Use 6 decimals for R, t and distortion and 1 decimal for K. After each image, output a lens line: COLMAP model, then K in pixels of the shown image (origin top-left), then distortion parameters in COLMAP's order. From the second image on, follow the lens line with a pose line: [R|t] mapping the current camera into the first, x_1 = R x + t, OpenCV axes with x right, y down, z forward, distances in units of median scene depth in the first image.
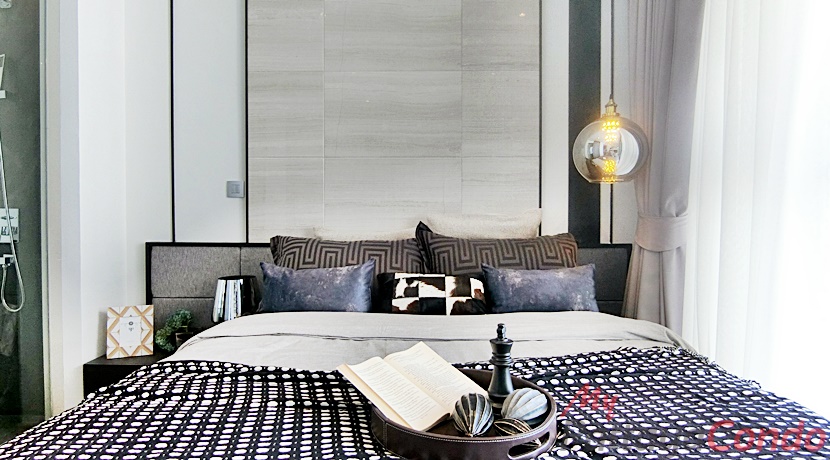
lens RADIAL K [[458.5, 0, 410.4], [0, 458.5, 228.9], [0, 0, 1]] dist [-0.022369, 0.000835]
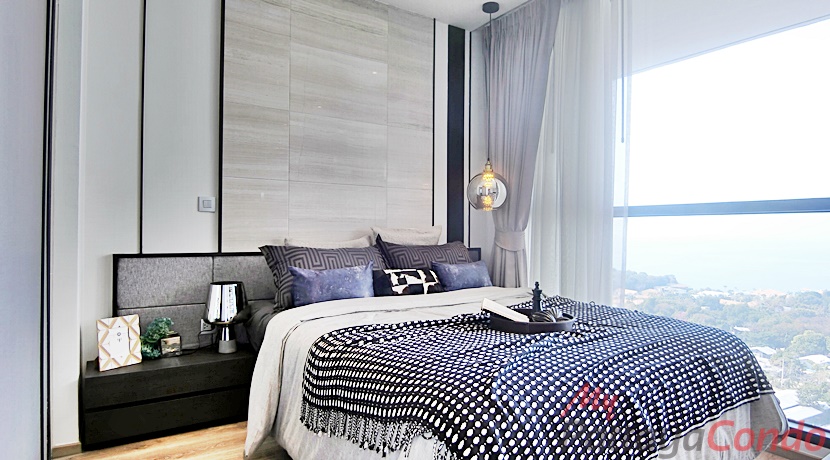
lens RADIAL K [[458.5, 0, 416.6], [0, 458.5, 231.4], [0, 0, 1]] dist [-0.022369, 0.000835]
pose [[0.829690, 0.003147, 0.558216, -0.634365], [0.005455, 0.999891, -0.013746, -0.003910], [-0.558198, 0.014450, 0.829582, -0.217359]]
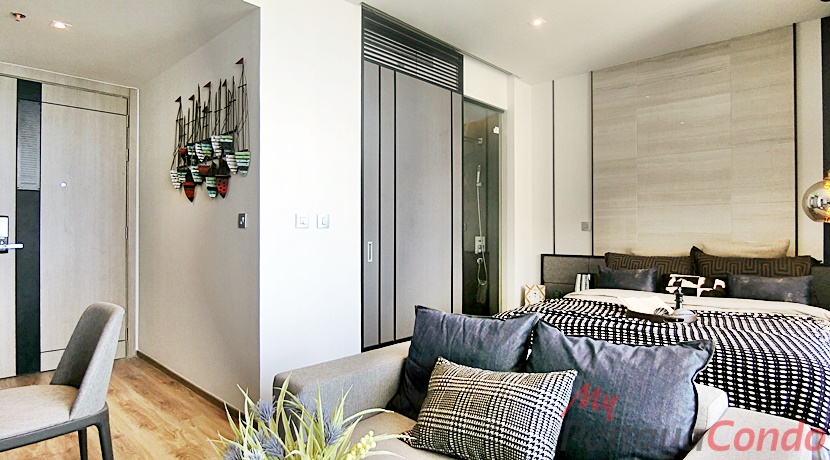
lens RADIAL K [[458.5, 0, 414.0], [0, 458.5, 234.3], [0, 0, 1]] dist [-0.022369, 0.000835]
pose [[0.747118, -0.001922, -0.664689, 0.353531], [-0.005180, 0.999949, -0.008713, -0.037994], [0.664671, 0.009952, 0.747069, -0.918652]]
